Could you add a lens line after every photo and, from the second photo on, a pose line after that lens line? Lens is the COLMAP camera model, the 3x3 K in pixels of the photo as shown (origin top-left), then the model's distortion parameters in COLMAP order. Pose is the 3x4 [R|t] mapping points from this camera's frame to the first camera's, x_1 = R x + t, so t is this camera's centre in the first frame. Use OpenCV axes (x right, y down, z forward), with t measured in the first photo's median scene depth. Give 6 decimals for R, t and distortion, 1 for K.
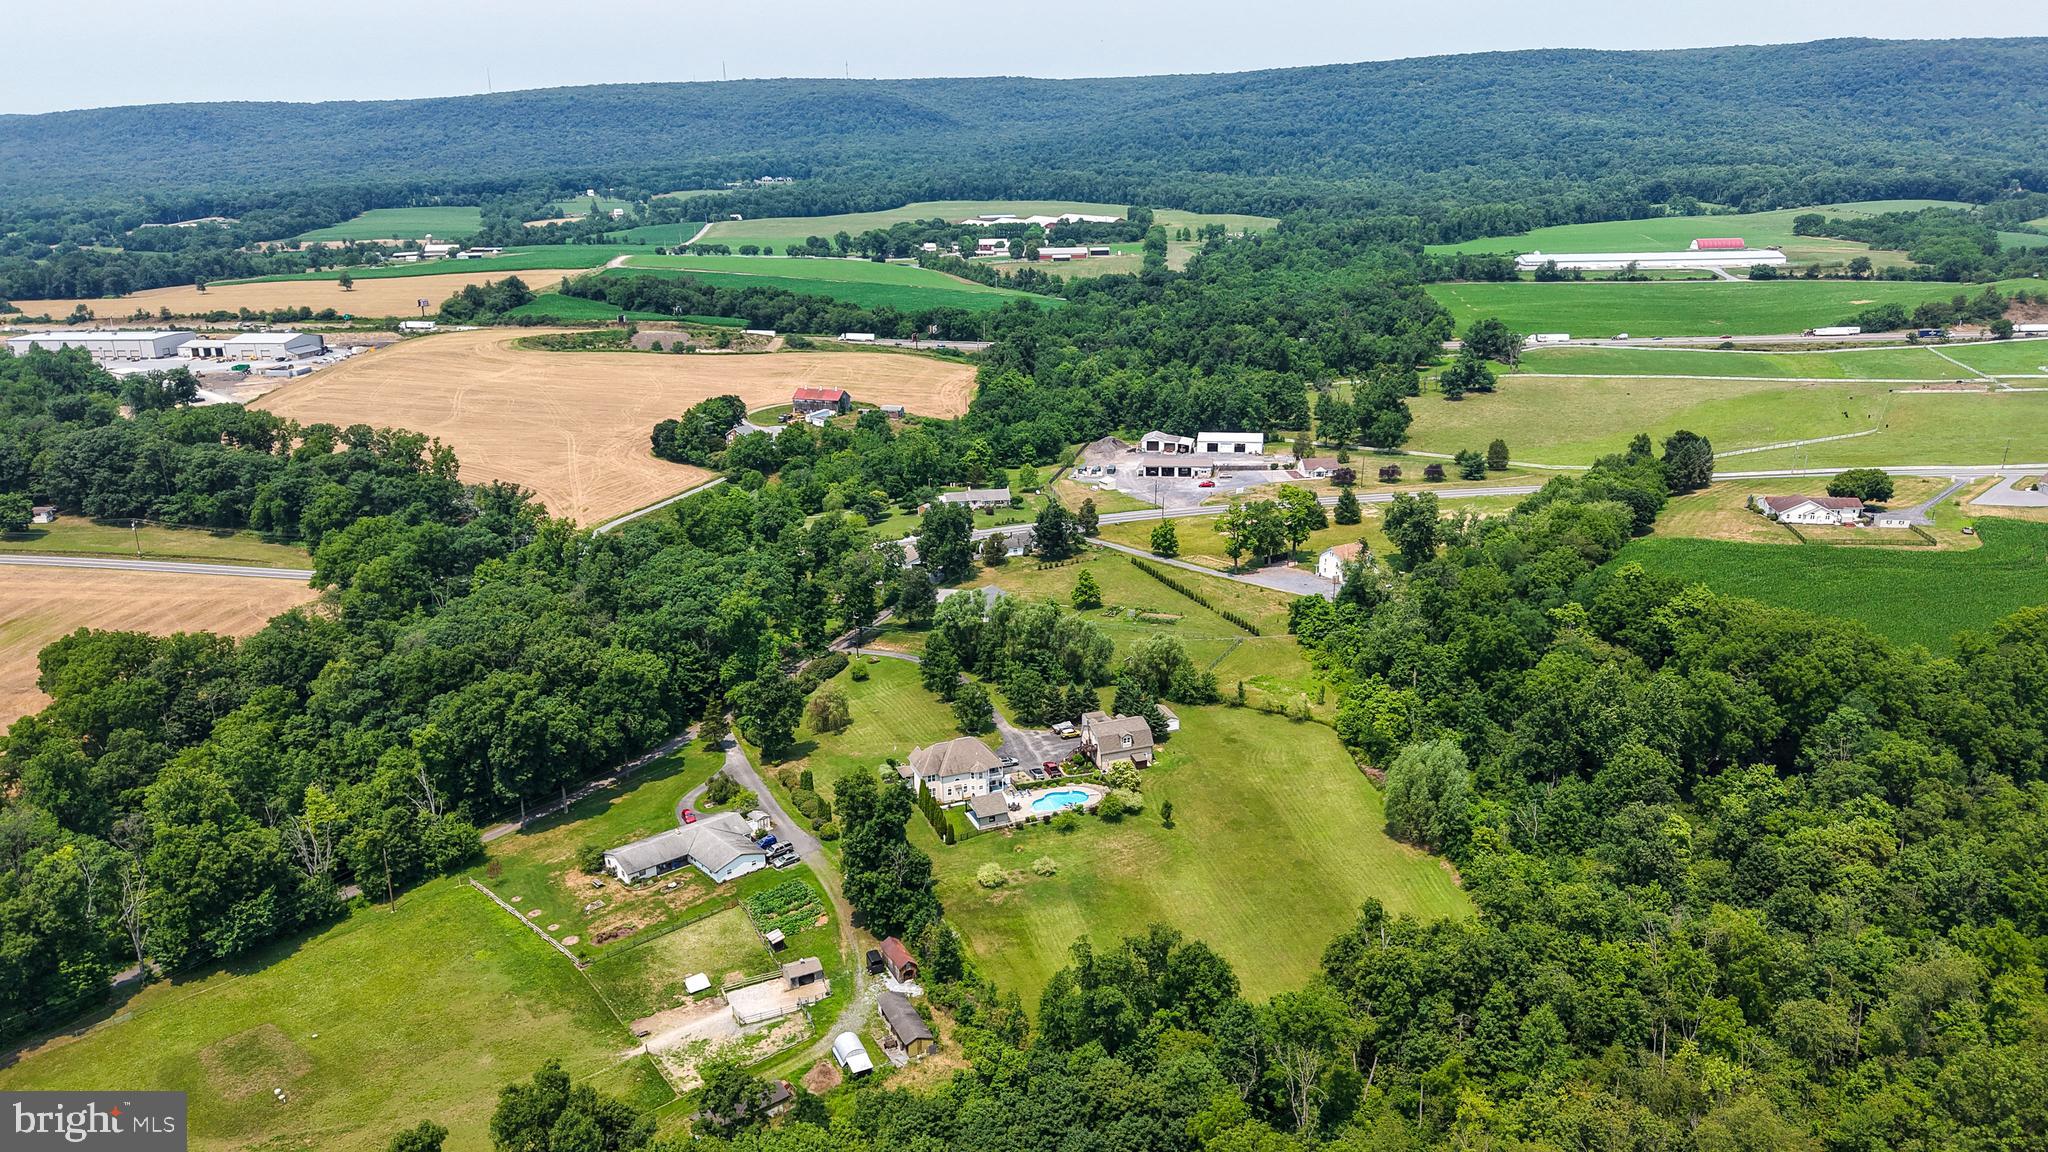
lens RADIAL K [[1419.2, 0, 1024.0], [0, 1419.2, 576.0], [0, 0, 1]] dist [0.049552, -0.069622]
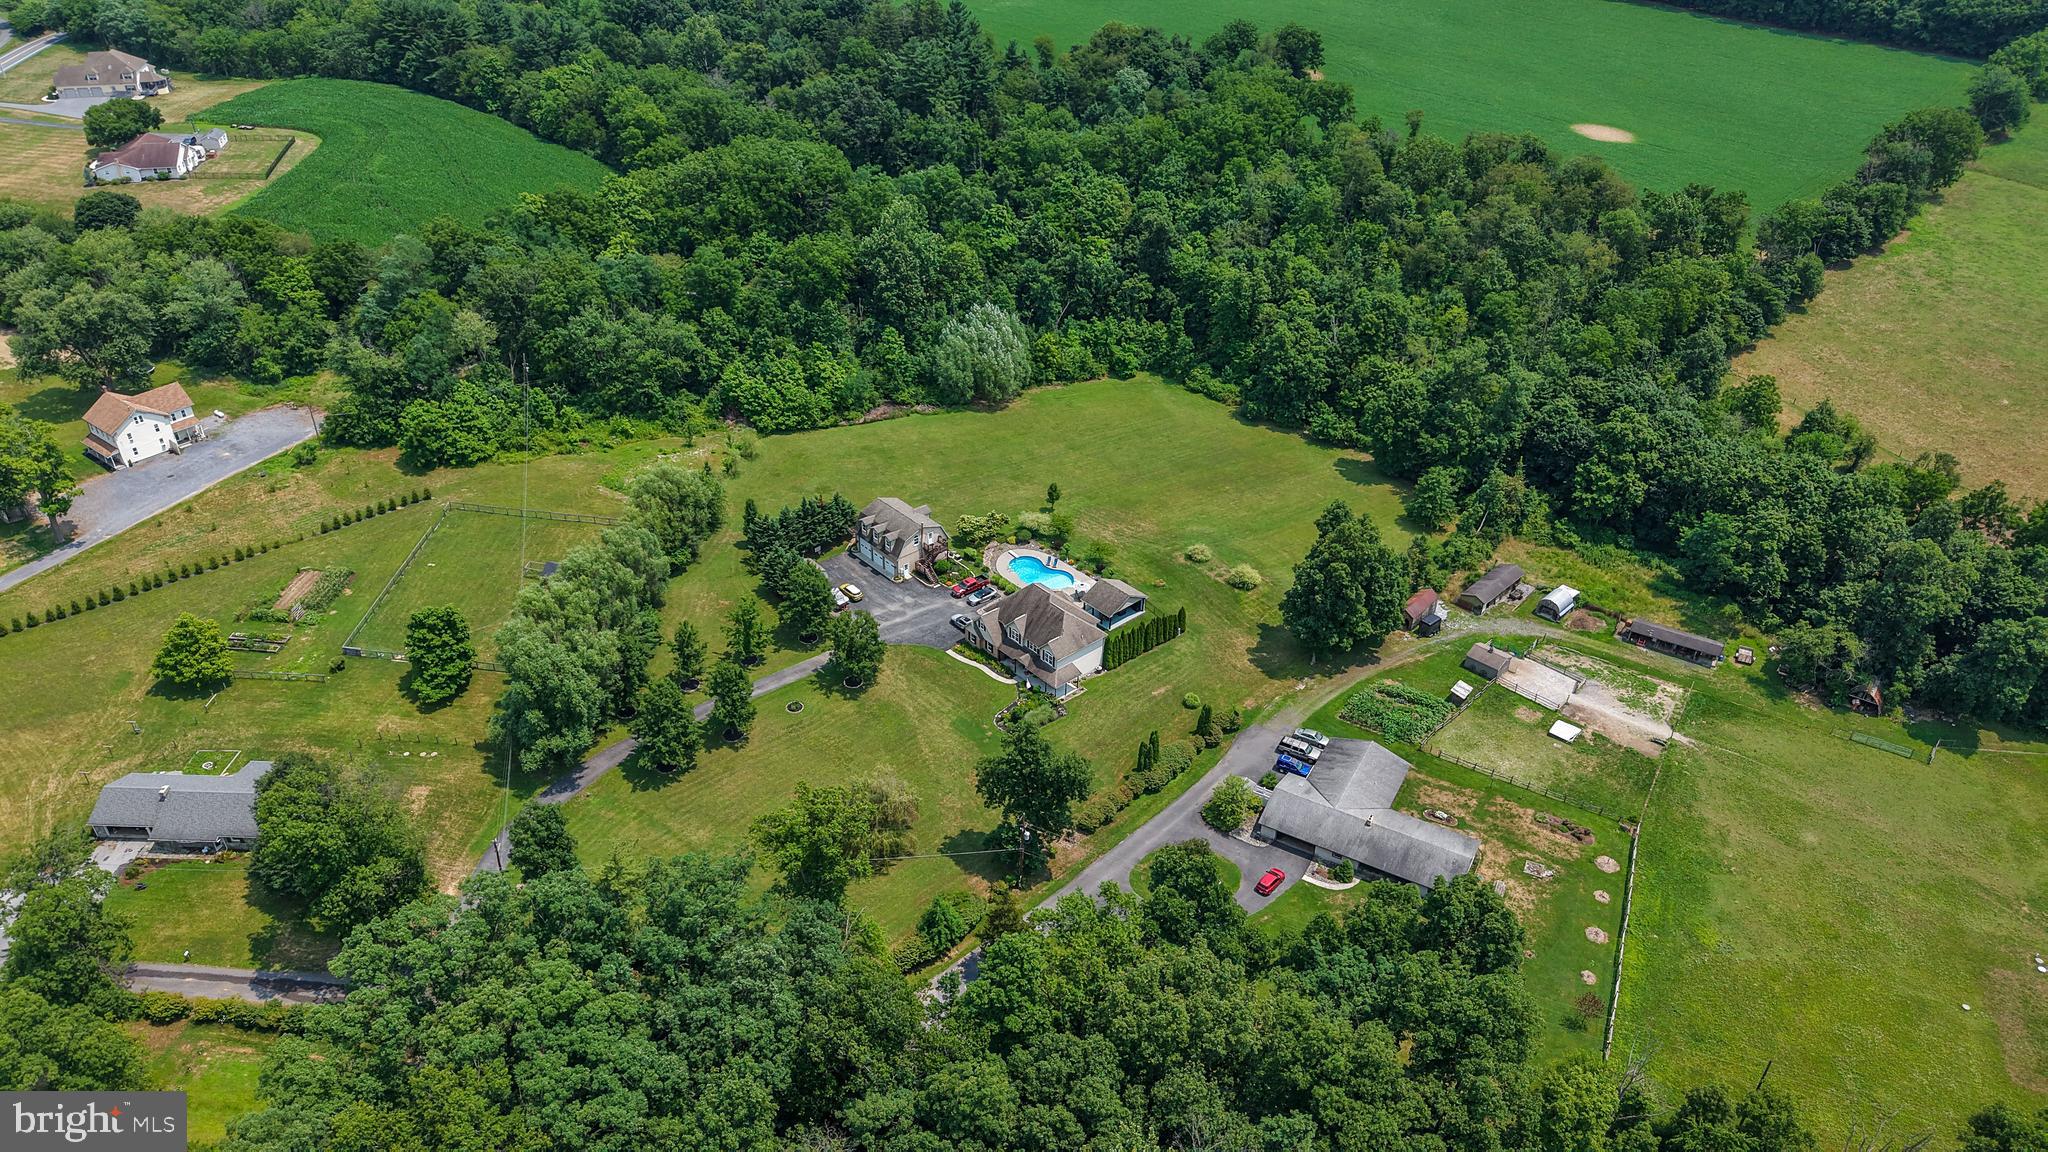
lens RADIAL K [[1368.6, 0, 1024.0], [0, 1368.6, 576.0], [0, 0, 1]] dist [0.027196, -0.024446]
pose [[-0.348135, -0.495450, 0.795821, -0.377655], [0.254330, 0.767170, 0.588869, -0.194362], [-0.902285, 0.407407, -0.141071, 0.698466]]
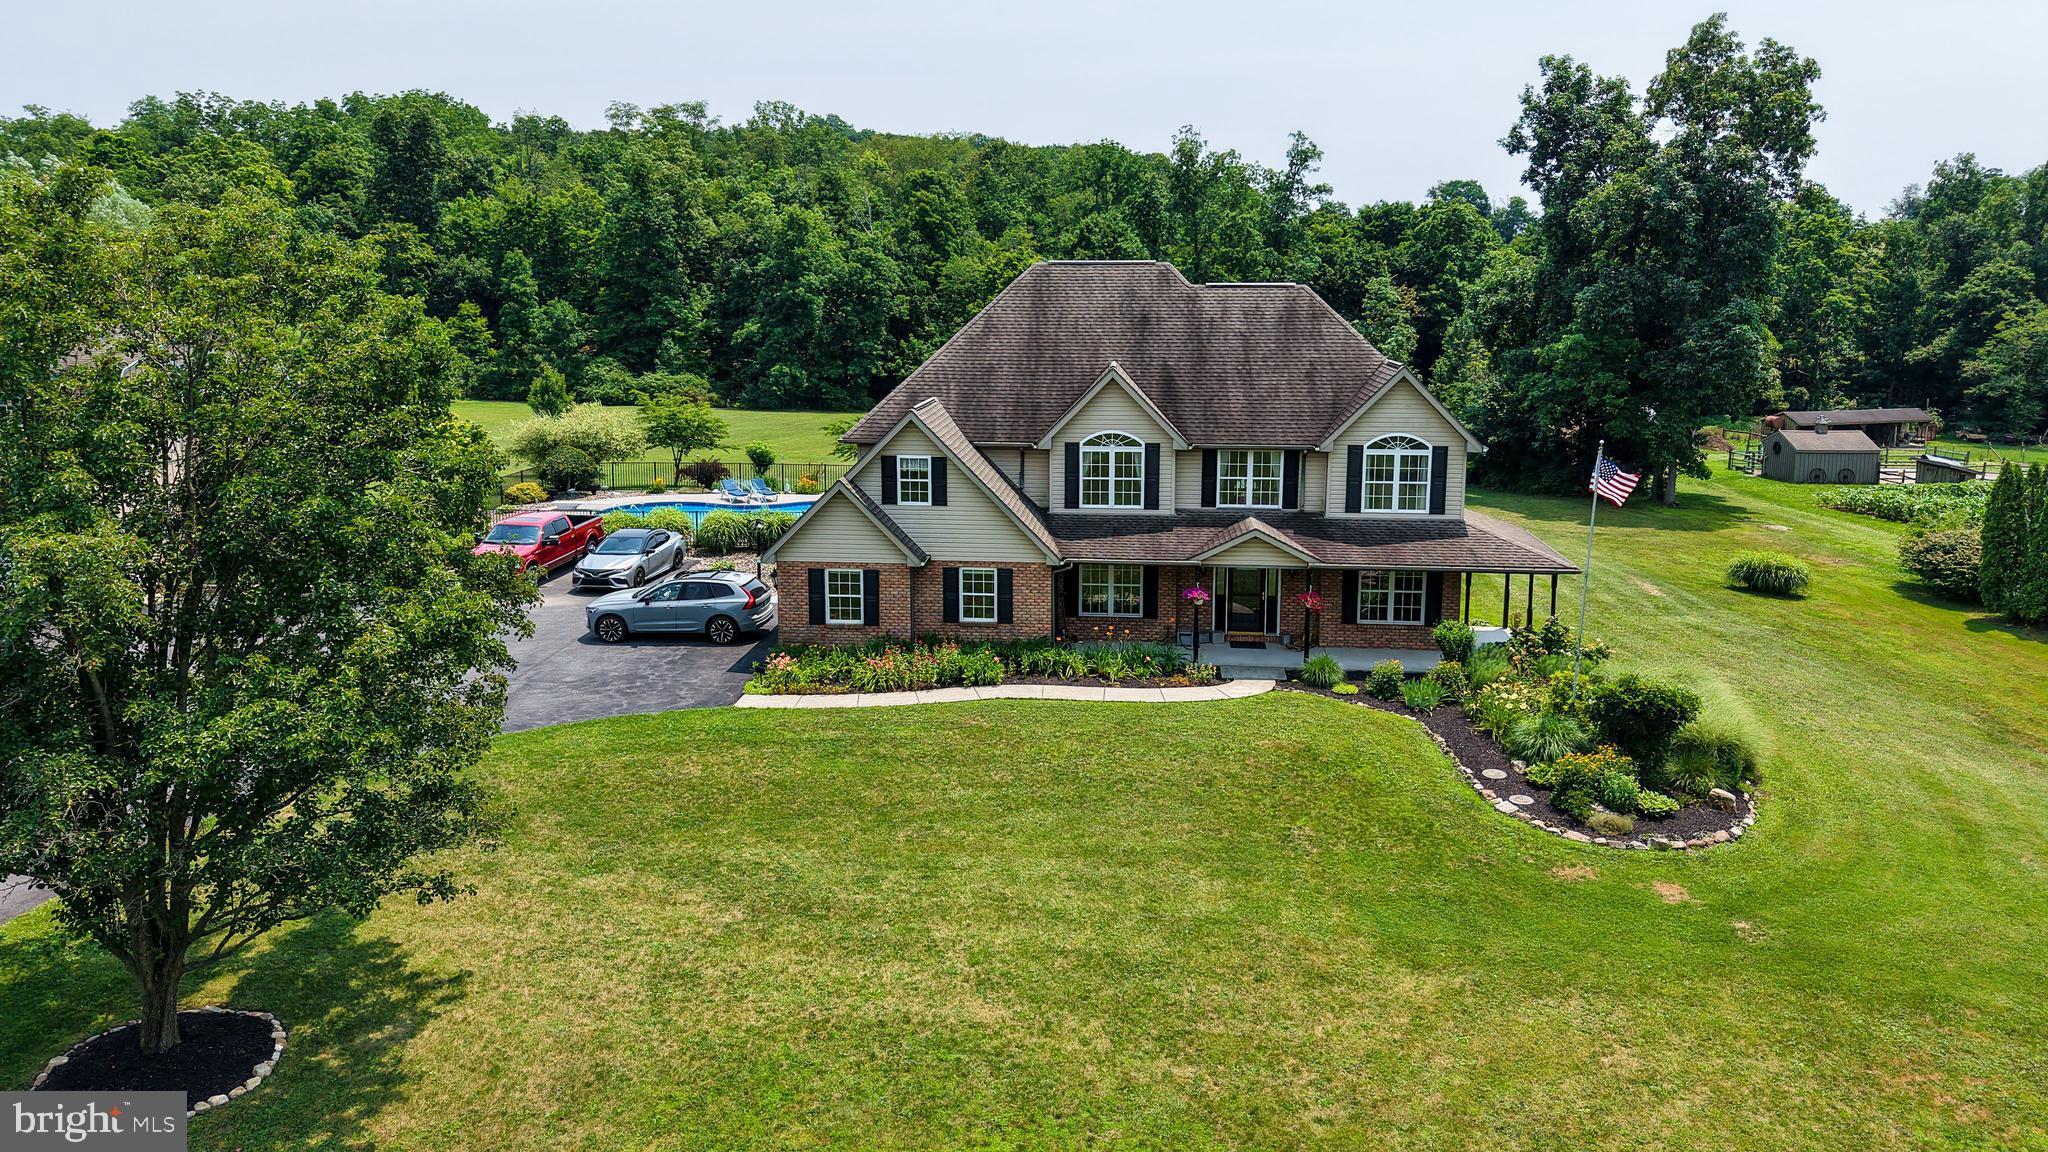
lens RADIAL K [[1385.2, 0, 1034.5], [0, 1385.2, 521.1], [0, 0, 1]] dist [0.049182, -0.086529]
pose [[-0.901351, -0.064620, 0.428241, -0.063351], [0.131798, 0.900979, 0.413359, 0.049638], [-0.412547, 0.429023, -0.803582, 0.714822]]
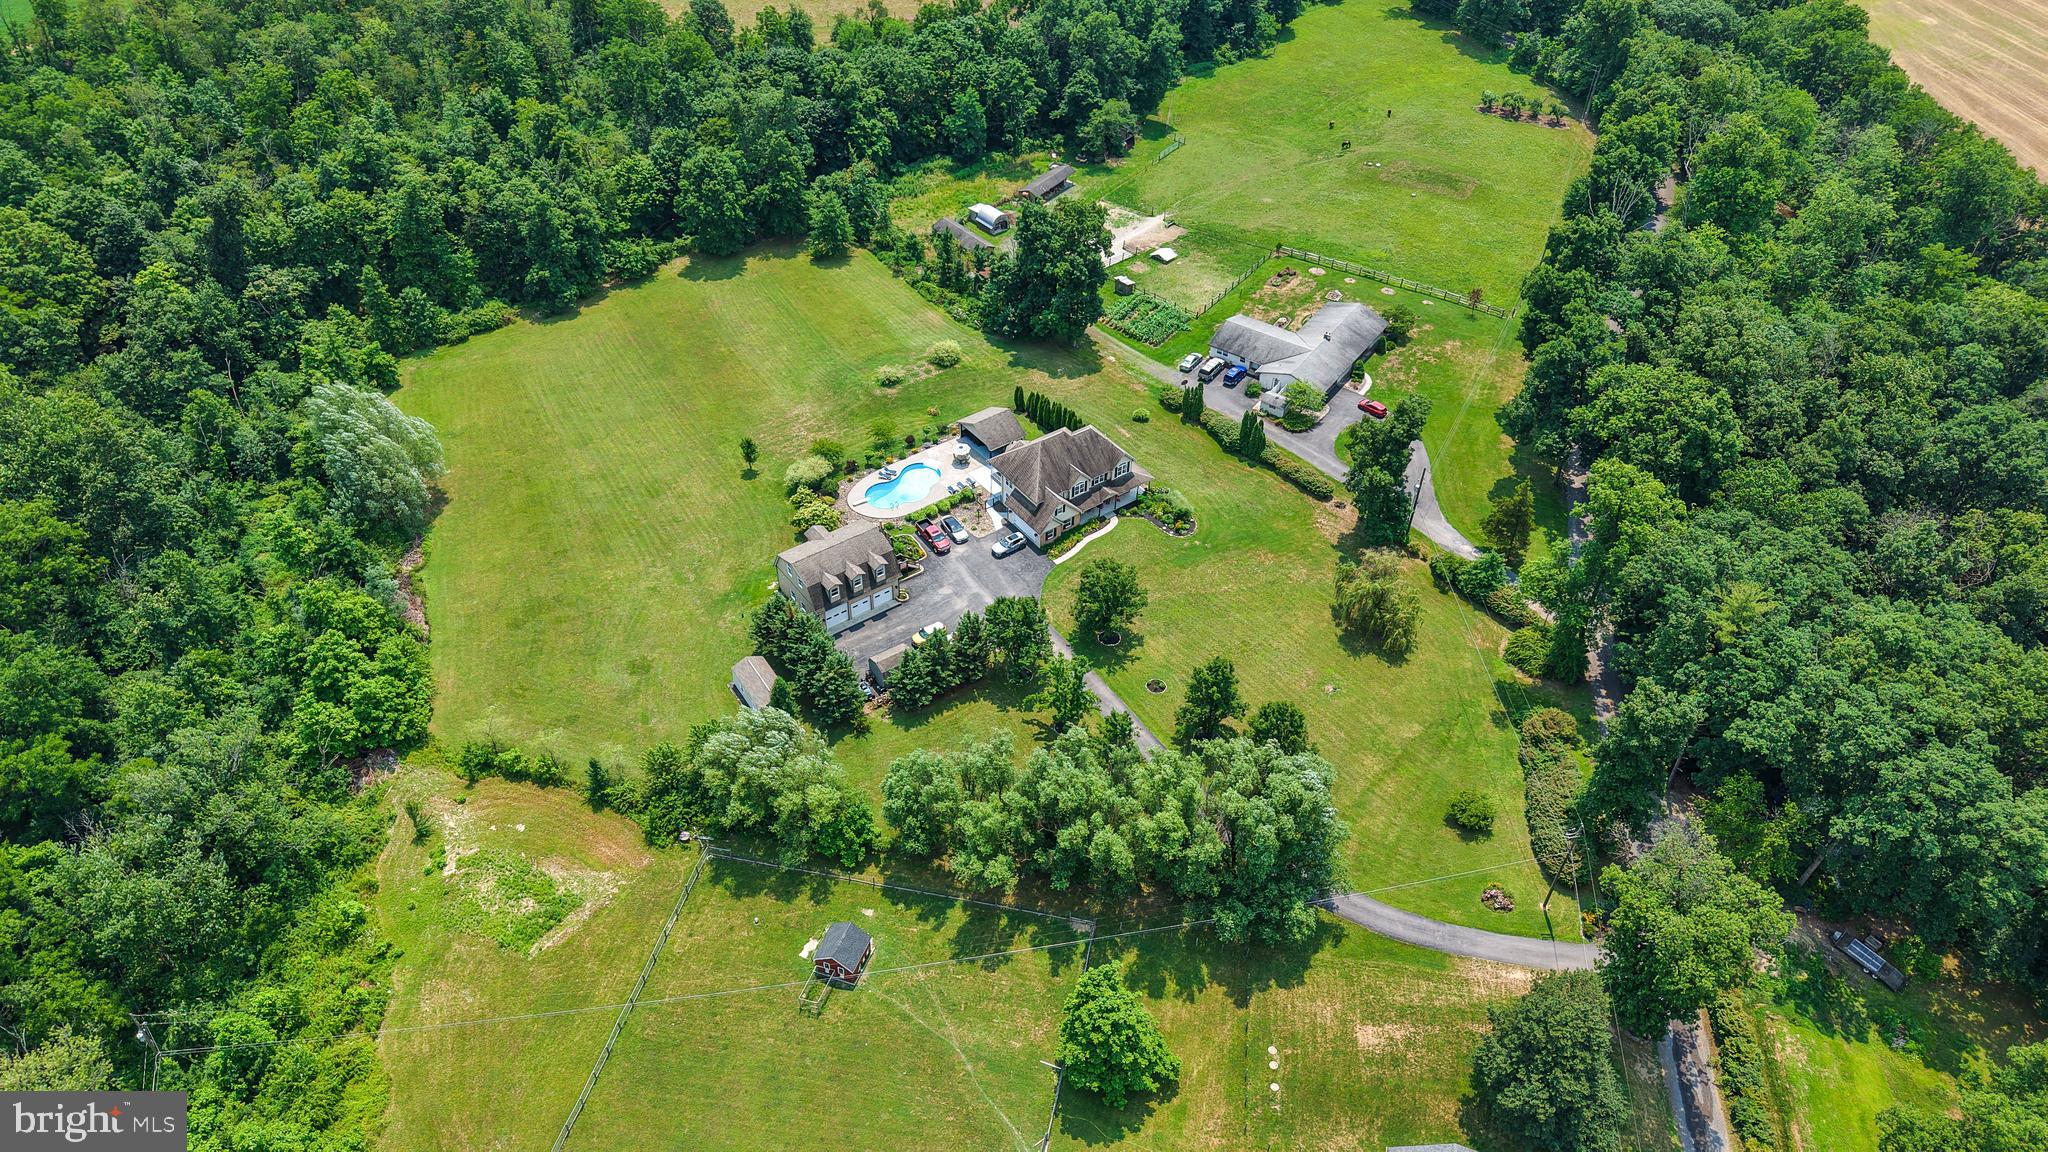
lens RADIAL K [[1397.7, 0, 1026.1], [0, 1397.7, 550.9], [0, 0, 1]] dist [0.006867, -0.003970]
pose [[-0.964706, 0.175840, -0.196015, 0.067317], [-0.071432, 0.541718, 0.837520, -0.254612], [0.253454, 0.821962, -0.510038, 0.869057]]
